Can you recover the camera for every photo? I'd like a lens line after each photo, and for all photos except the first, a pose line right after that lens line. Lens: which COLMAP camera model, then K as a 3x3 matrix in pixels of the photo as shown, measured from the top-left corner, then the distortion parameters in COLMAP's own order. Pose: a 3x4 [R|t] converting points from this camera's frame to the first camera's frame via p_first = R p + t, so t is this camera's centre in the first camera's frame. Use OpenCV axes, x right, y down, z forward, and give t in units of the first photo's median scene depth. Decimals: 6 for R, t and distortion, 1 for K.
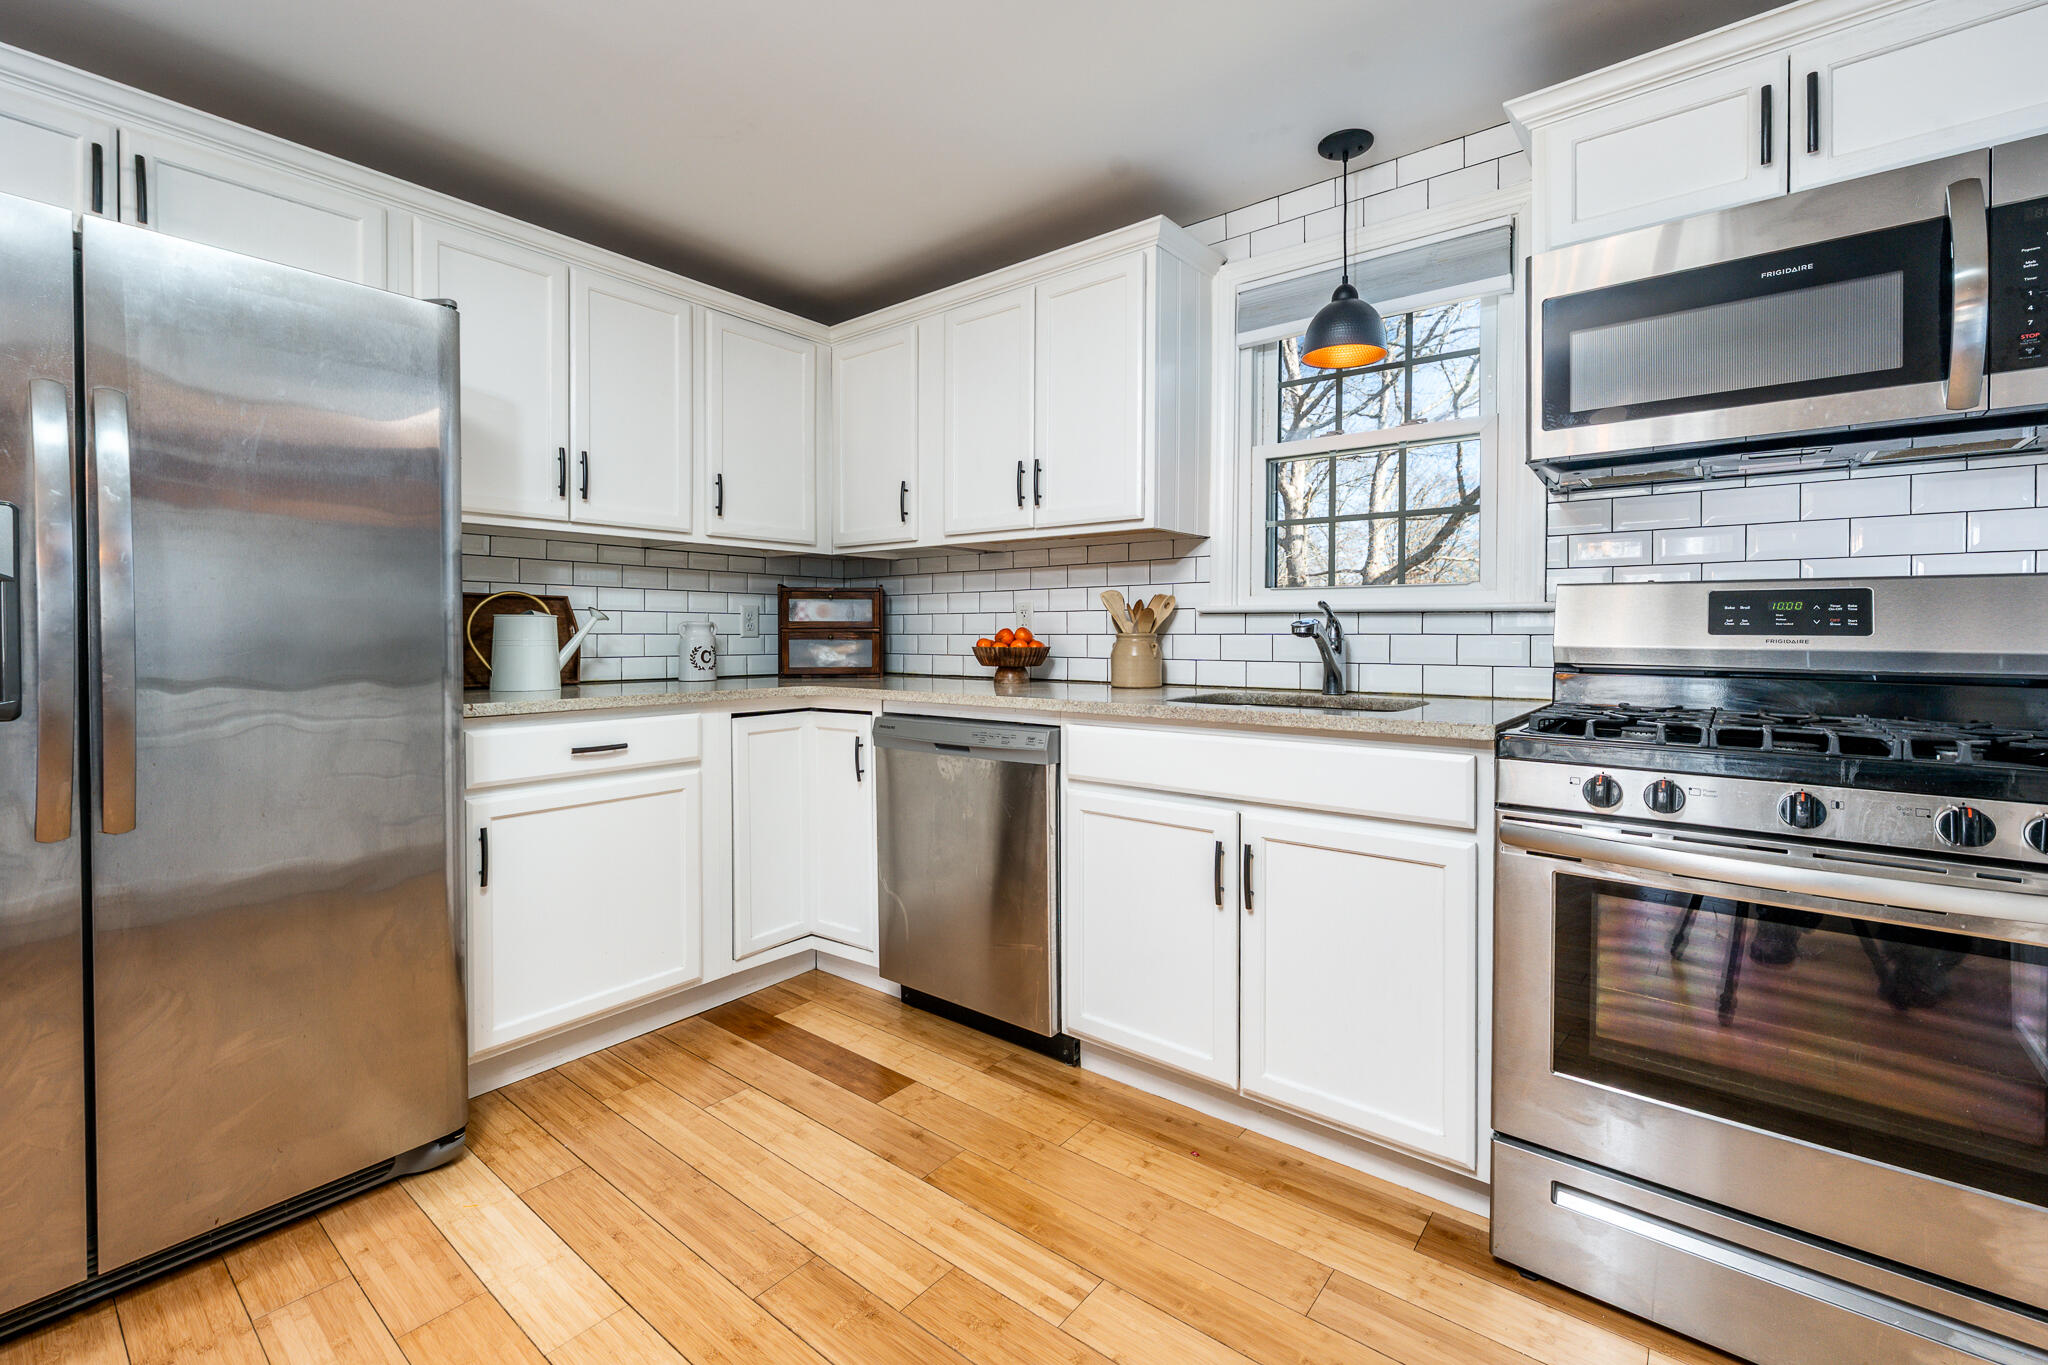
lens RADIAL K [[839.5, 0, 1017.4], [0, 839.5, 640.4], [0, 0, 1]] dist [-0.000611, -0.000169]
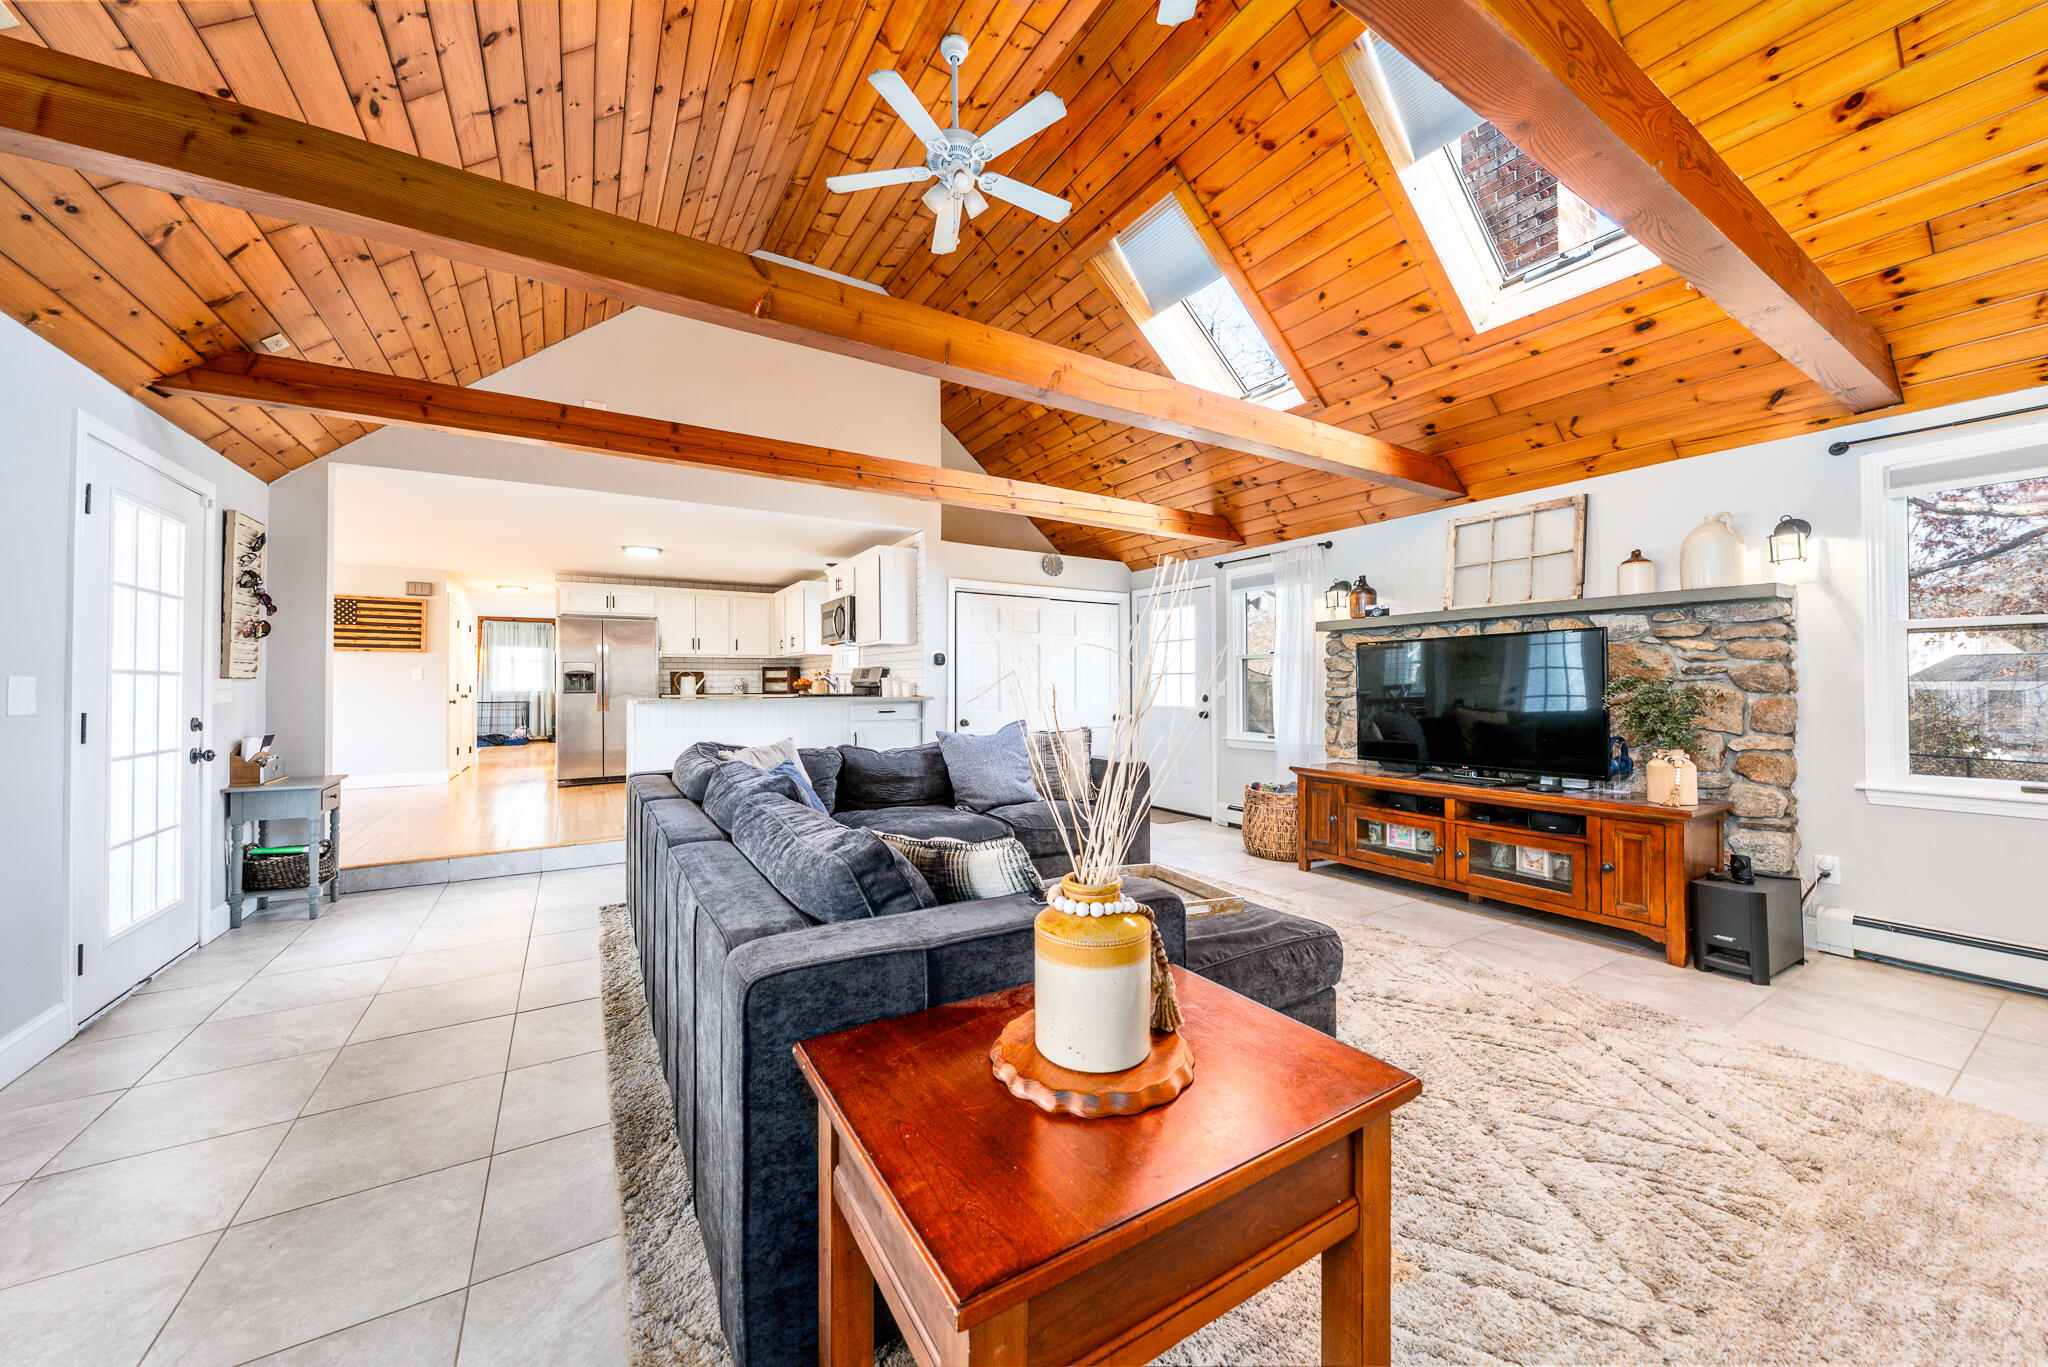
lens RADIAL K [[717.9, 0, 1024.0], [0, 717.9, 683.5], [0, 0, 1]] dist [-0.000156, -0.000007]
pose [[0.944733, -0.006401, -0.327778, 2.482957], [0.002764, 0.999929, -0.011561, 0.058481], [0.327829, 0.010016, 0.944684, -2.129317]]
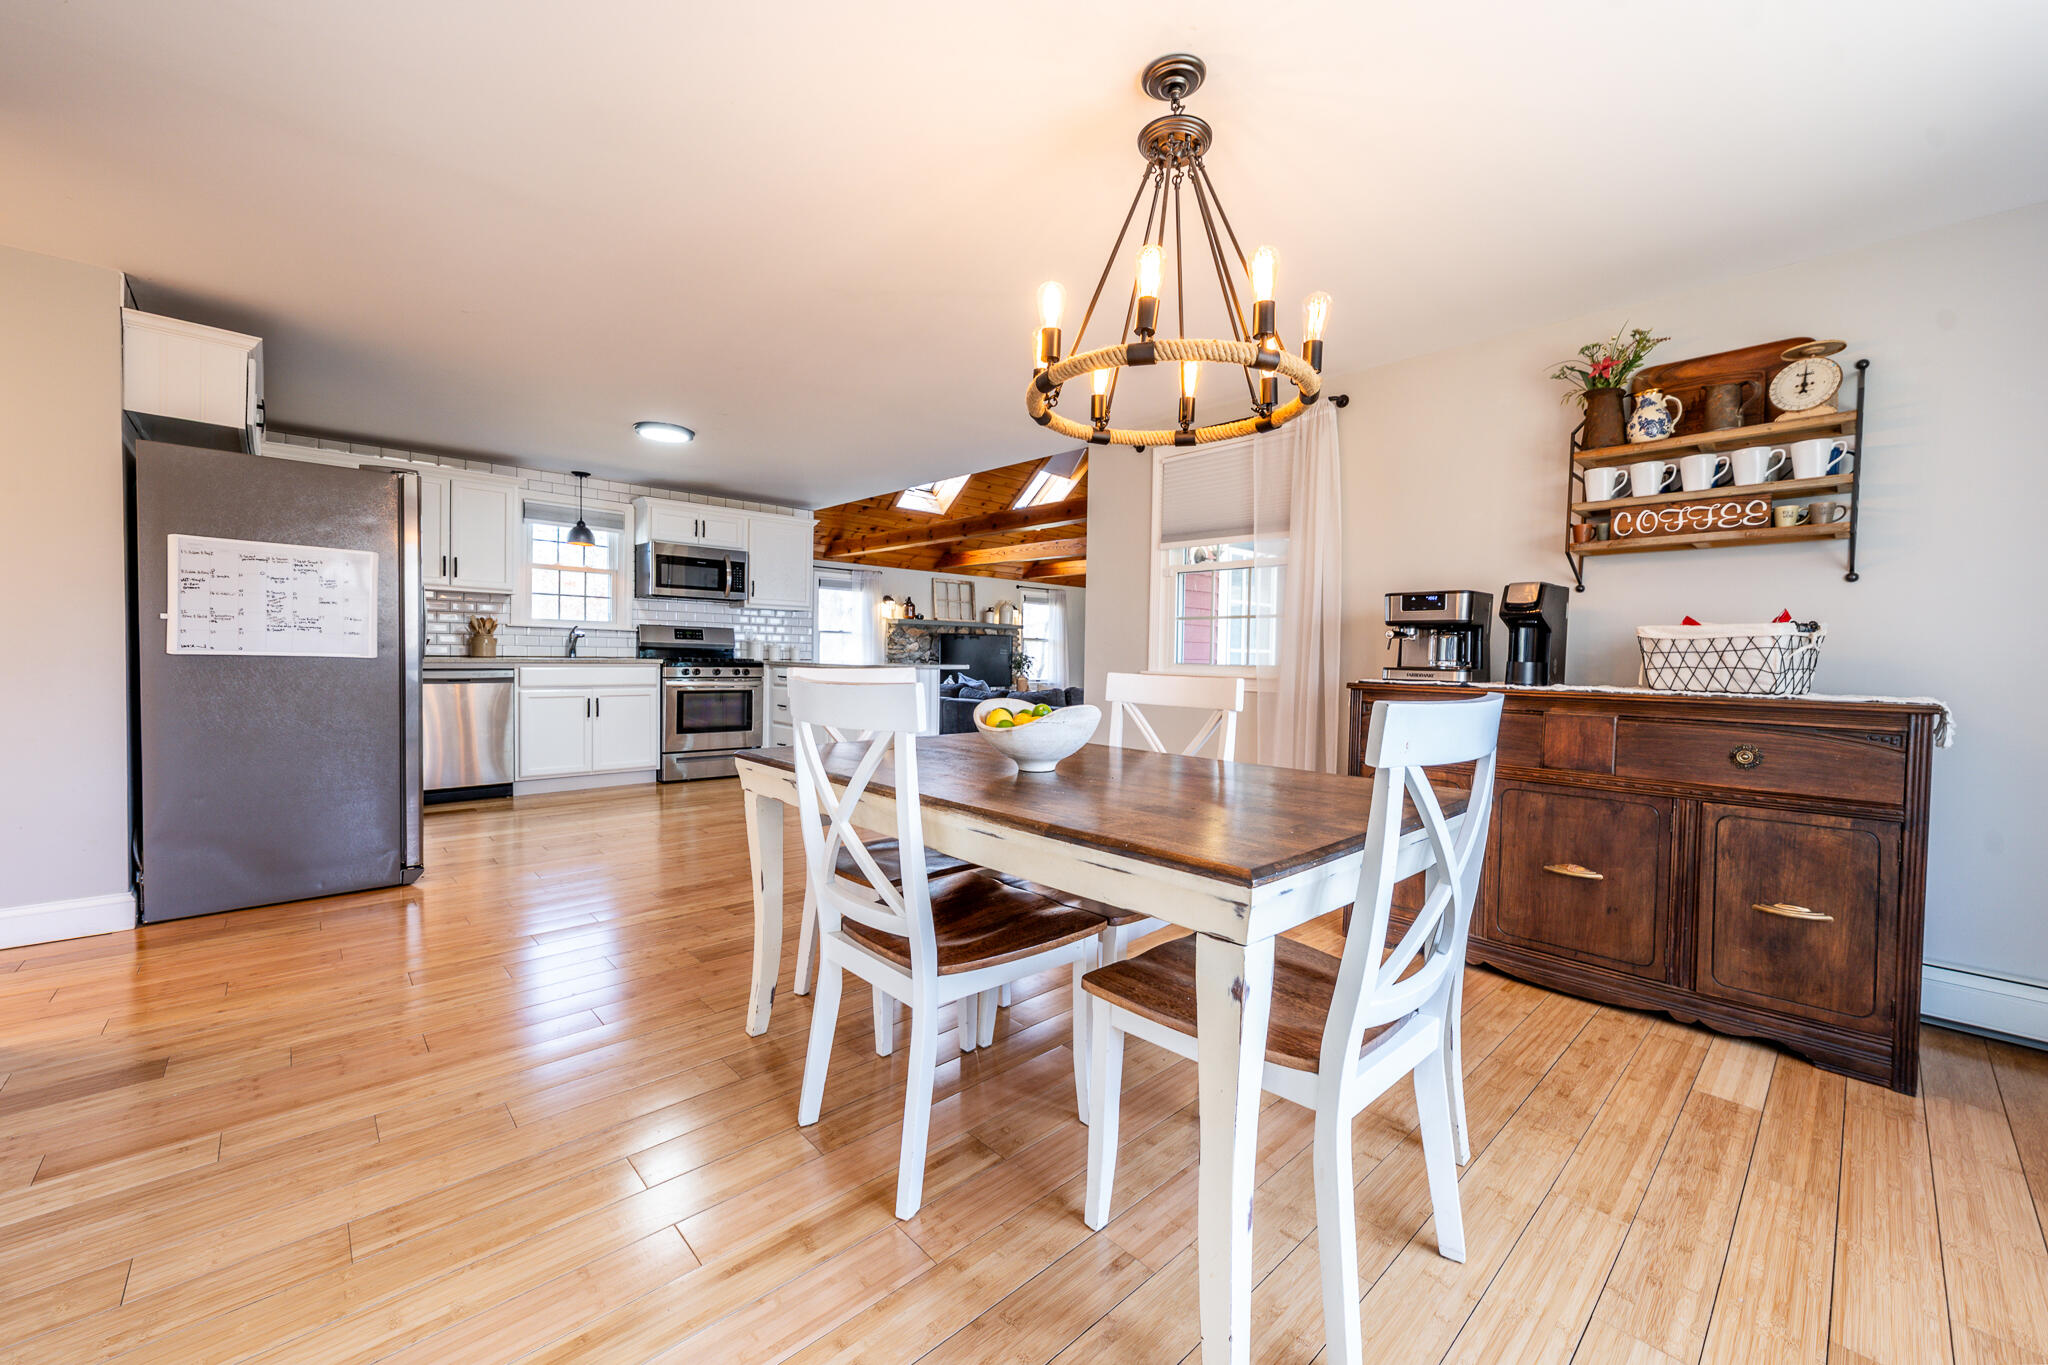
lens RADIAL K [[795.4, 0, 1067.2], [0, 795.4, 675.0], [0, 0, 1]] dist [-0.000913, -0.000134]
pose [[0.081997, -0.027305, 0.996258, -2.311900], [-0.013824, 0.999497, 0.028531, 0.024340], [-0.996537, -0.016112, 0.081578, -0.973023]]
